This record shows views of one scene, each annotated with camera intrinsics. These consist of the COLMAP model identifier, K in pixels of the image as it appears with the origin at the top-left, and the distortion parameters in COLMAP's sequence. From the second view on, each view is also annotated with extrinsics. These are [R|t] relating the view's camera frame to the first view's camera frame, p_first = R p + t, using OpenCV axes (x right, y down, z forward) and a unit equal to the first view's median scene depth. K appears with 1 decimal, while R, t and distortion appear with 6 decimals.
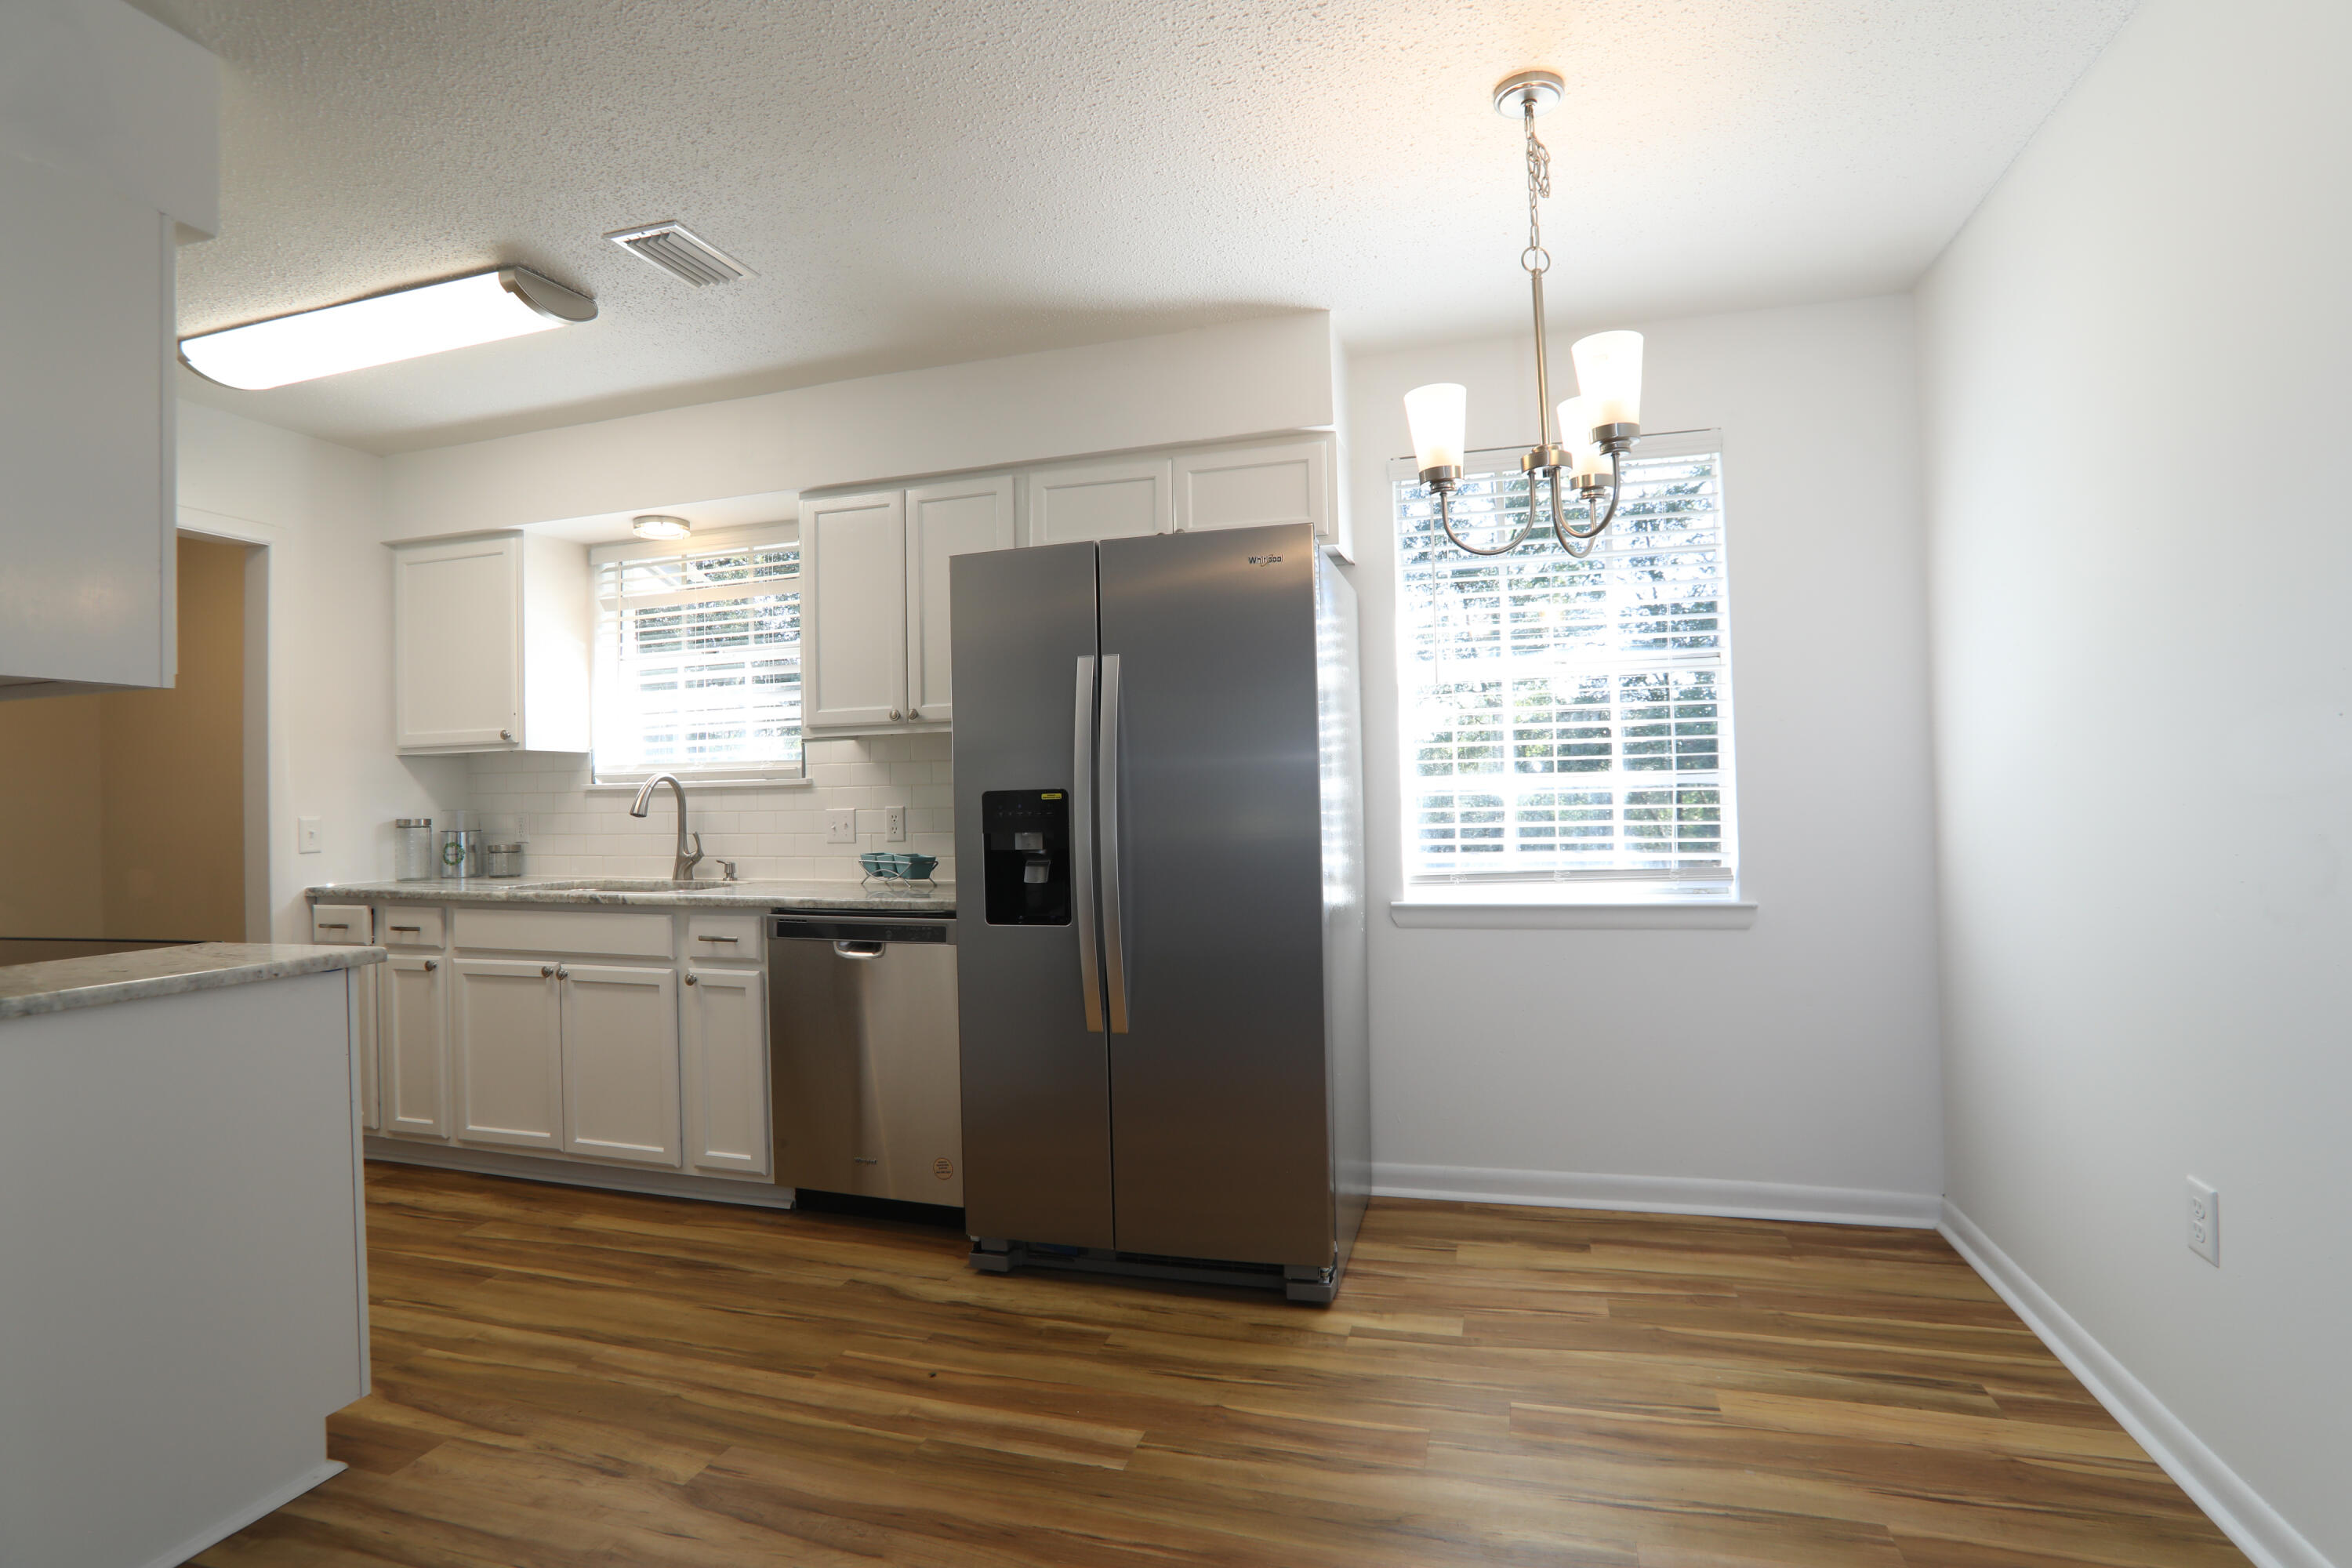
lens RADIAL K [[1147.8, 0, 1178.5], [0, 1147.8, 778.8], [0, 0, 1]] dist [-0.092439, 0.043406]
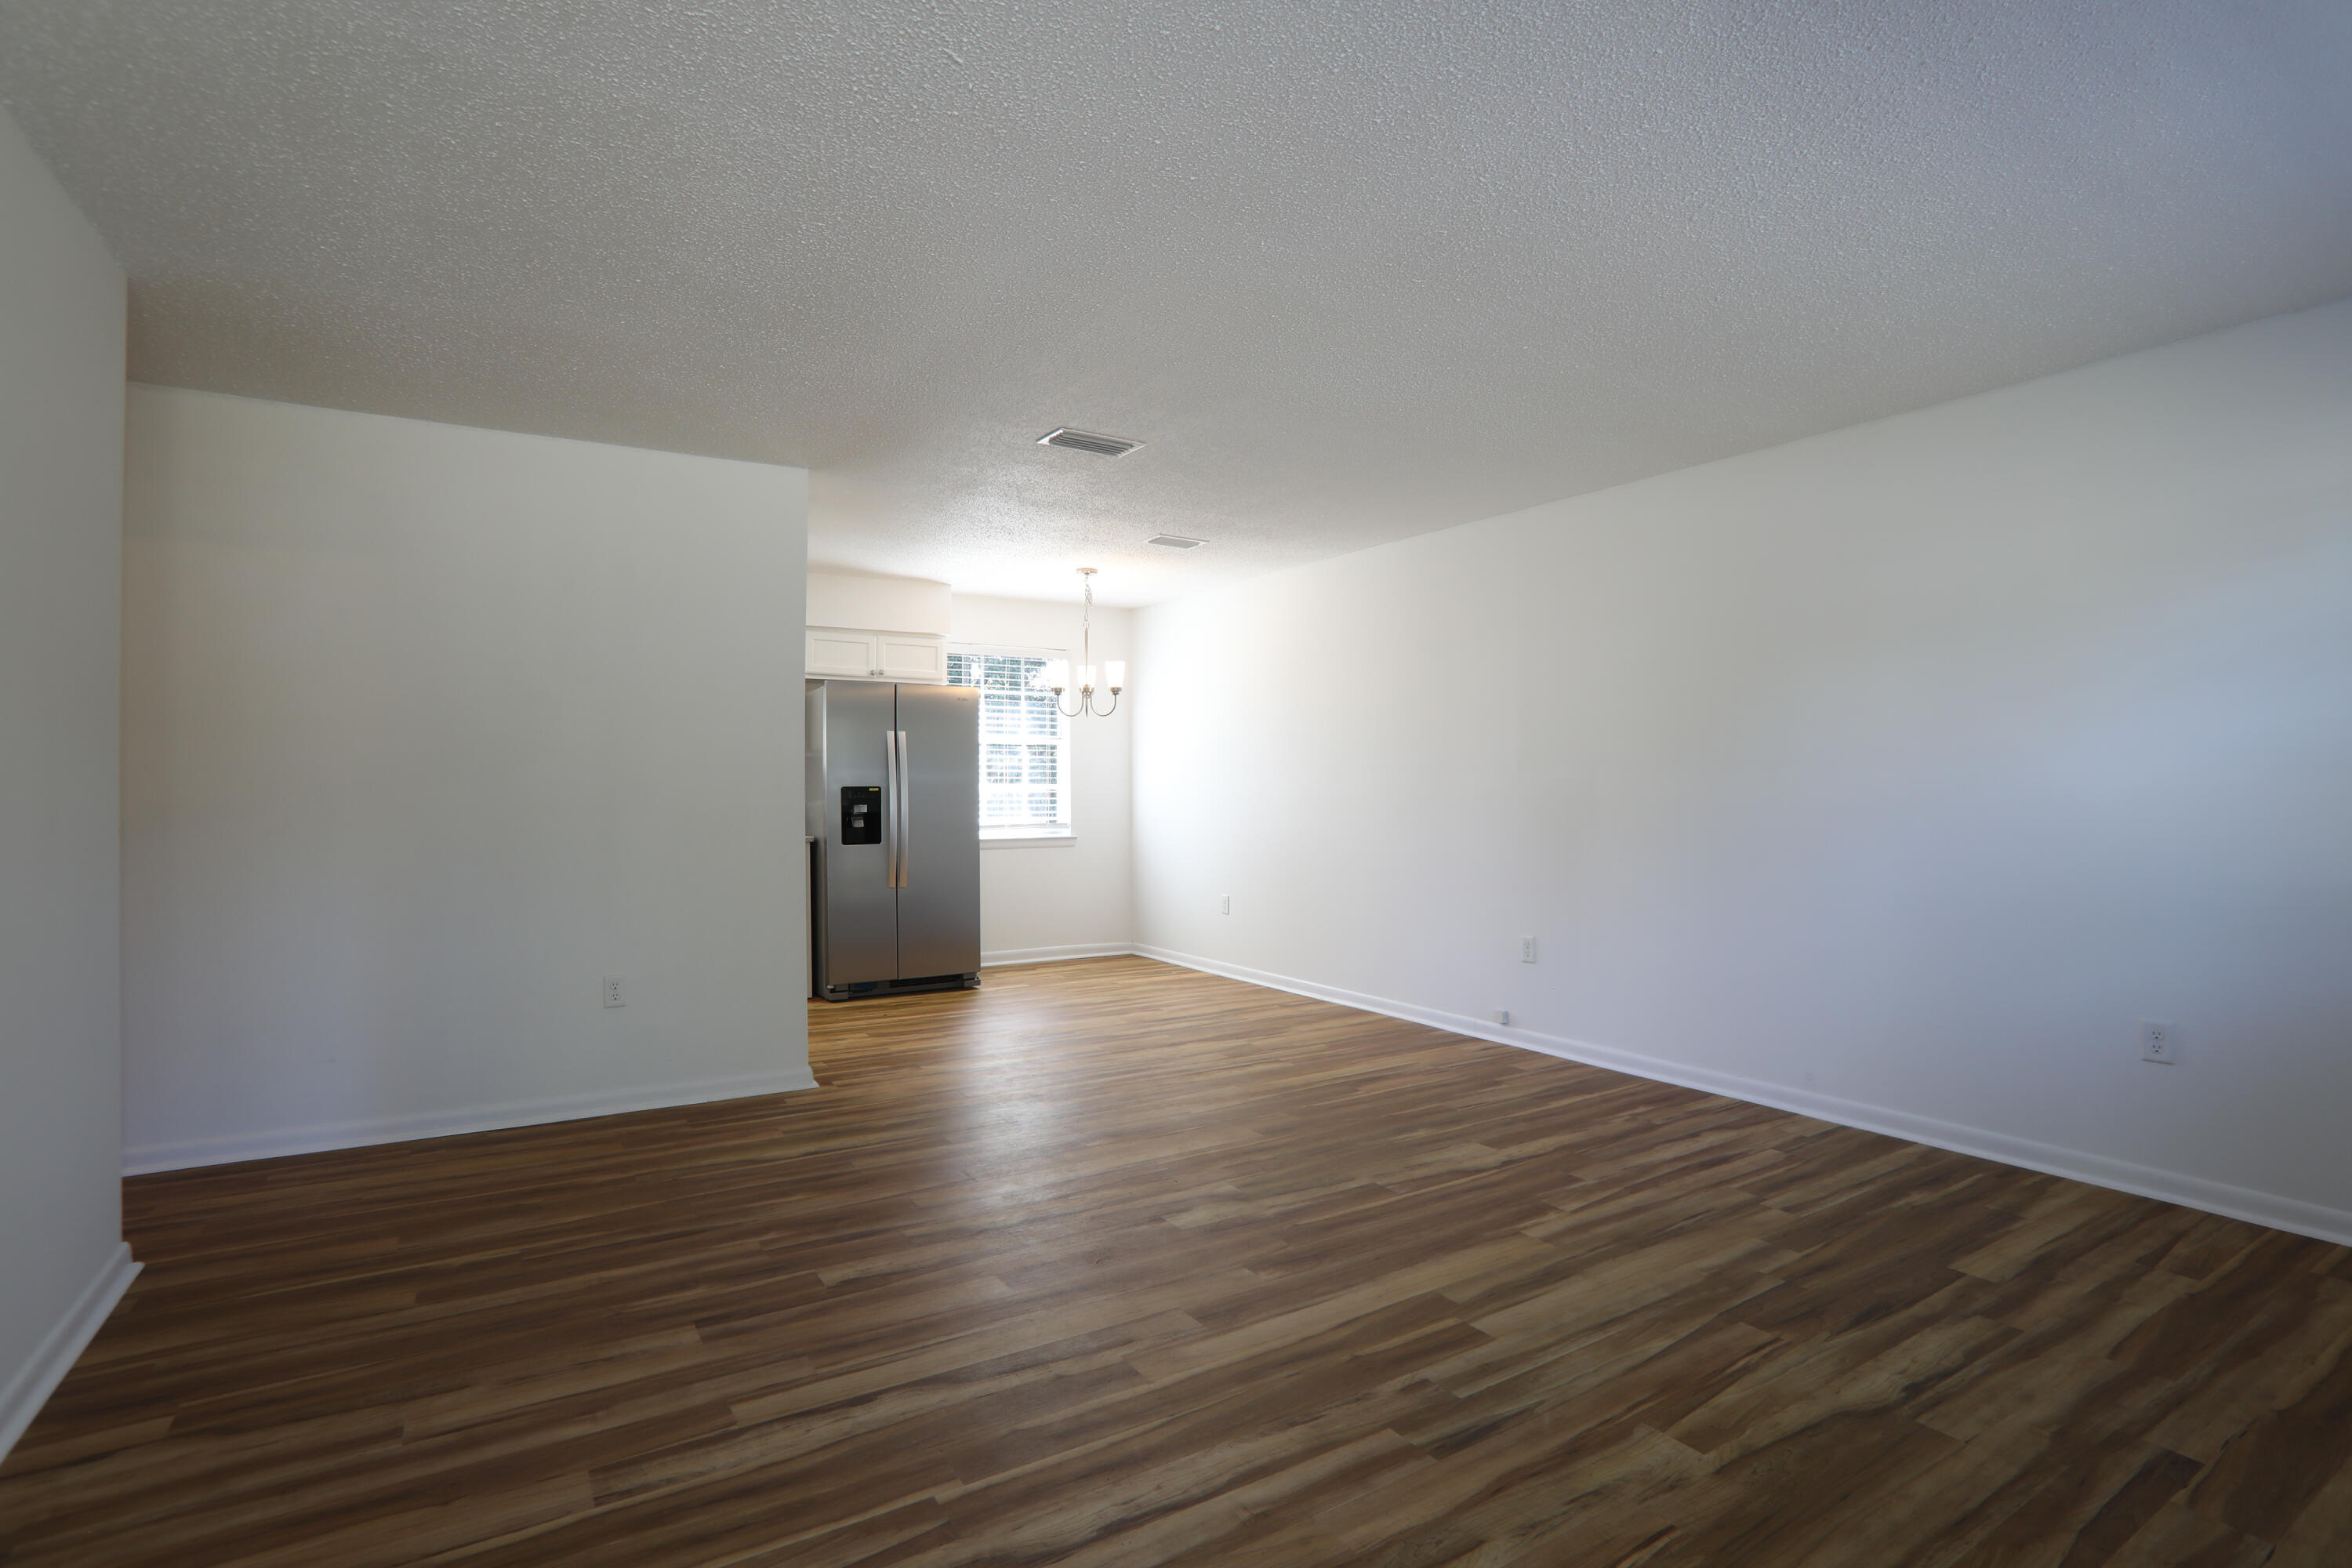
lens RADIAL K [[1147.8, 0, 1178.5], [0, 1147.8, 778.8], [0, 0, 1]] dist [-0.092439, 0.043406]
pose [[0.656082, 0.026447, 0.754226, -1.224484], [-0.022427, 0.999628, -0.015543, 0.013109], [-0.754357, -0.006717, 0.656430, -0.842592]]
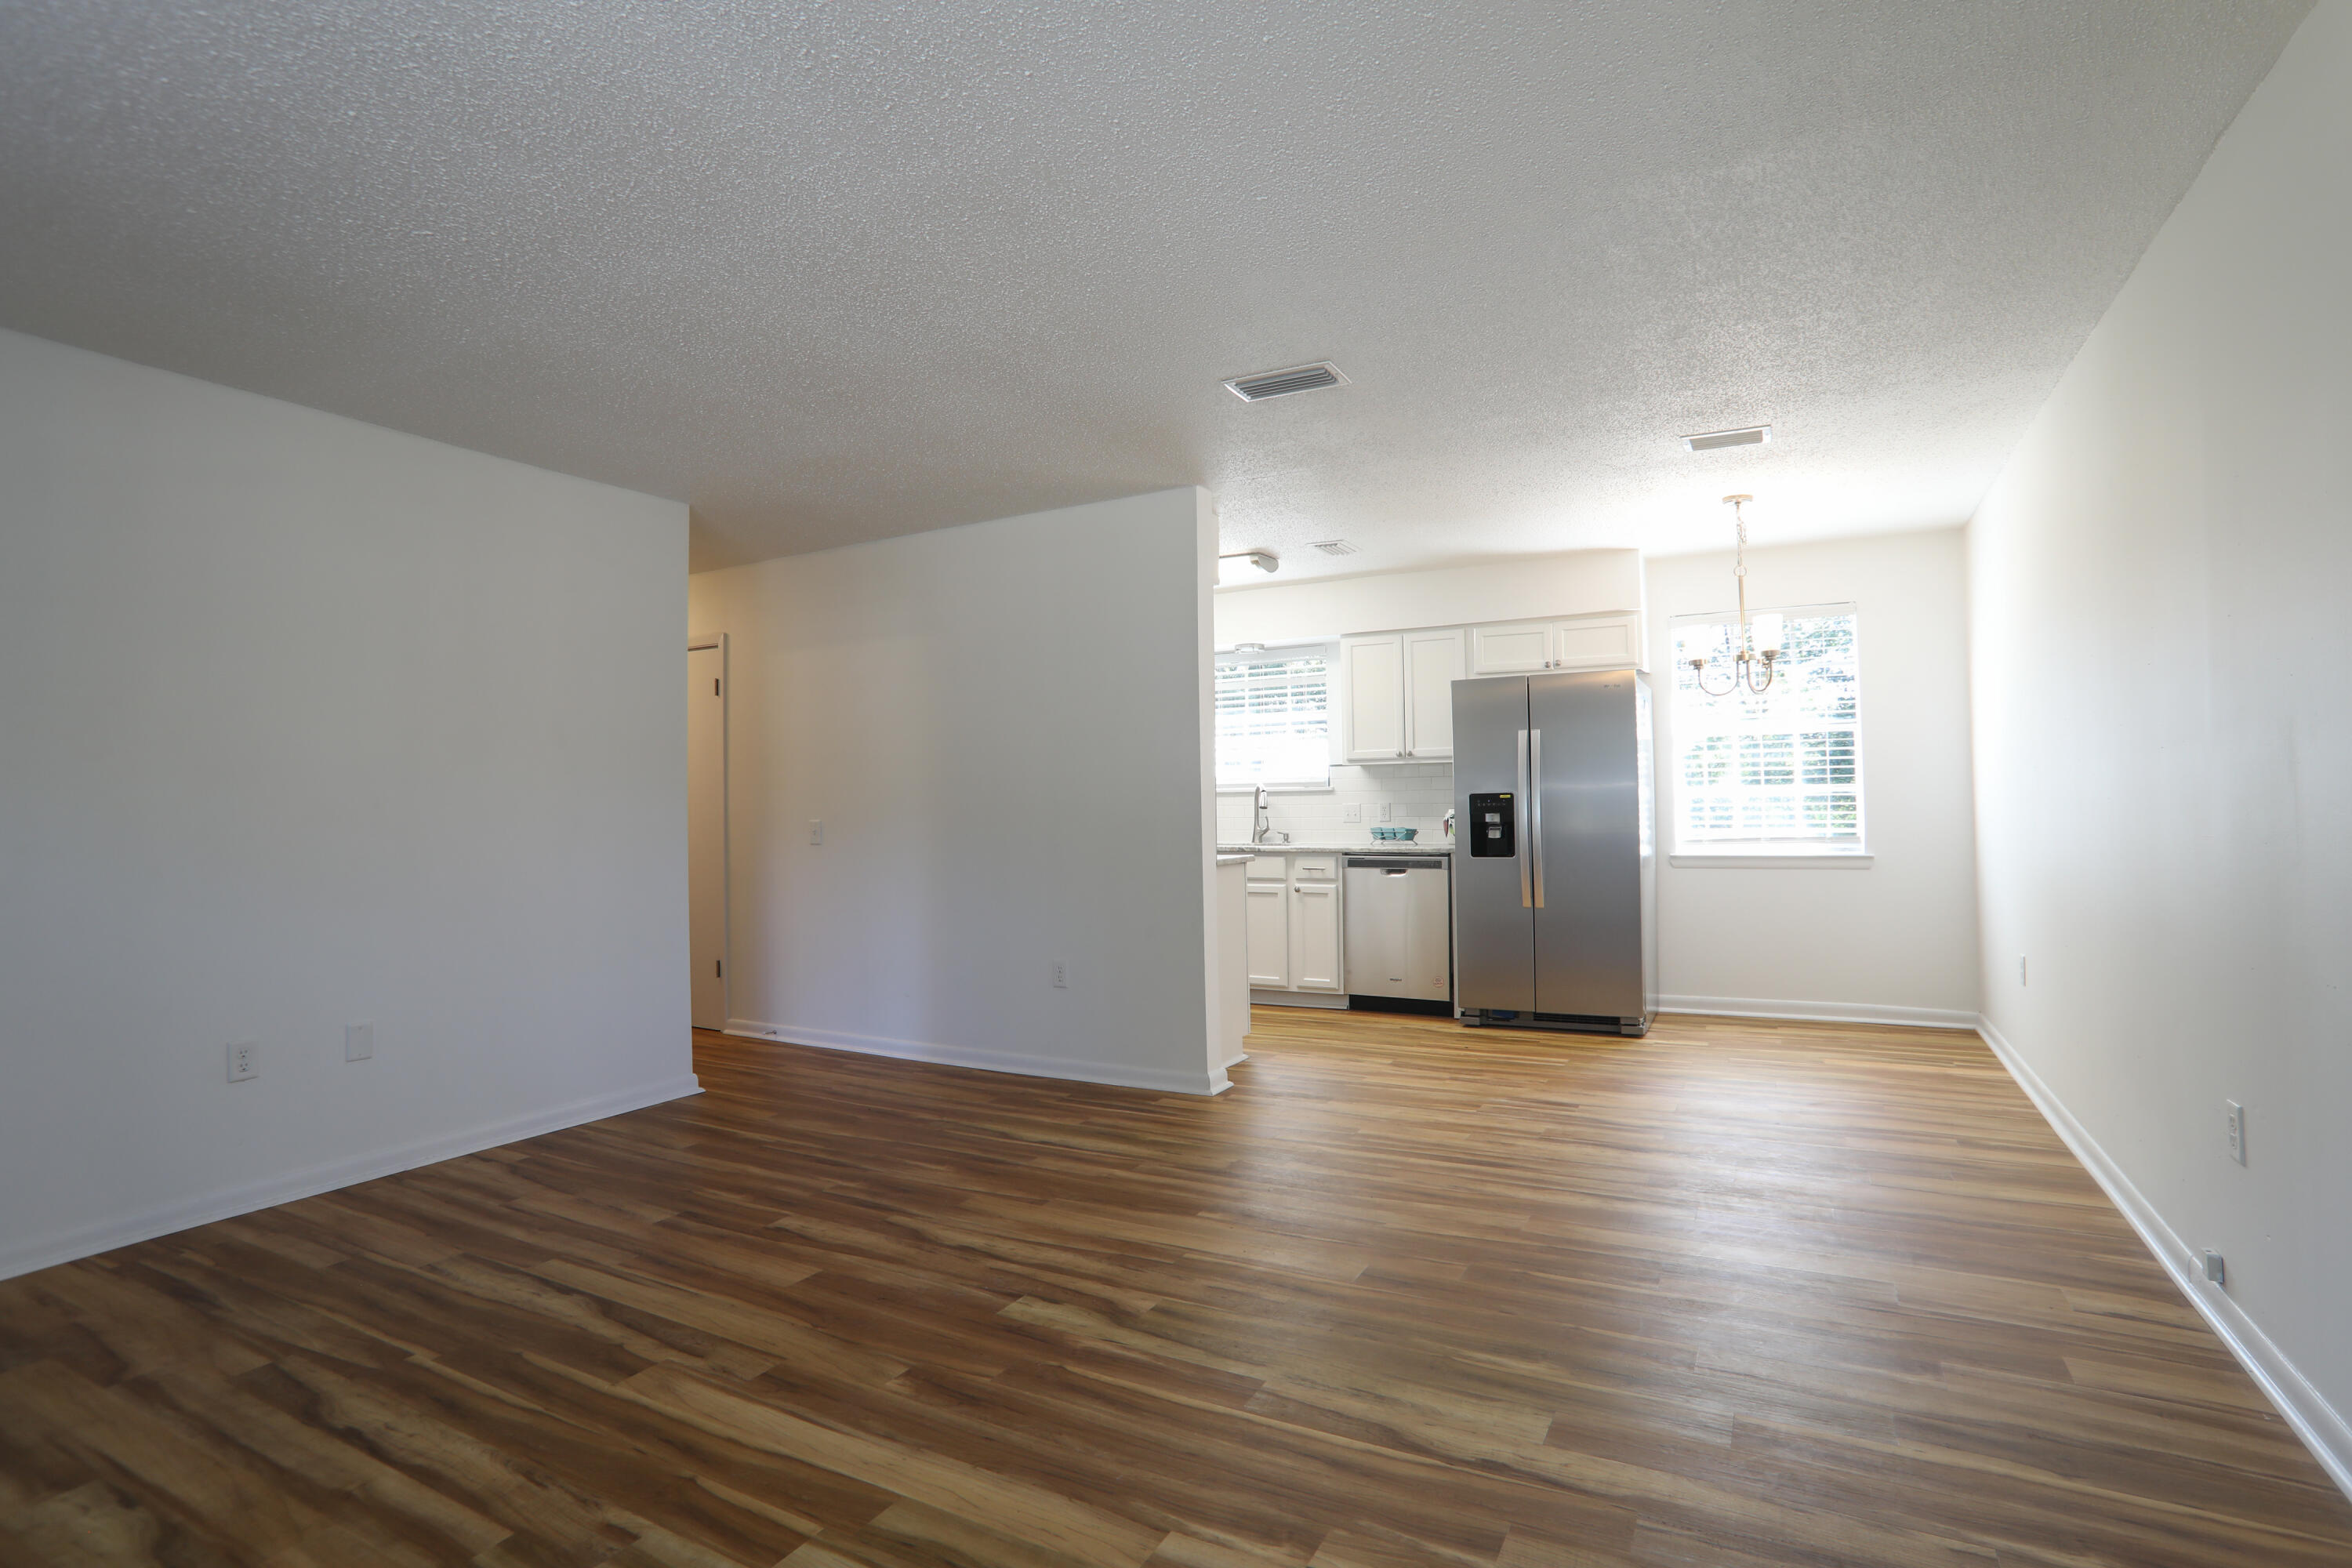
lens RADIAL K [[1147.8, 0, 1178.5], [0, 1147.8, 778.8], [0, 0, 1]] dist [-0.092439, 0.043406]
pose [[0.978927, 0.002158, -0.204200, -0.226585], [-0.003320, 0.999980, -0.005349, -0.003056], [0.204184, 0.005914, 0.978915, -0.985291]]
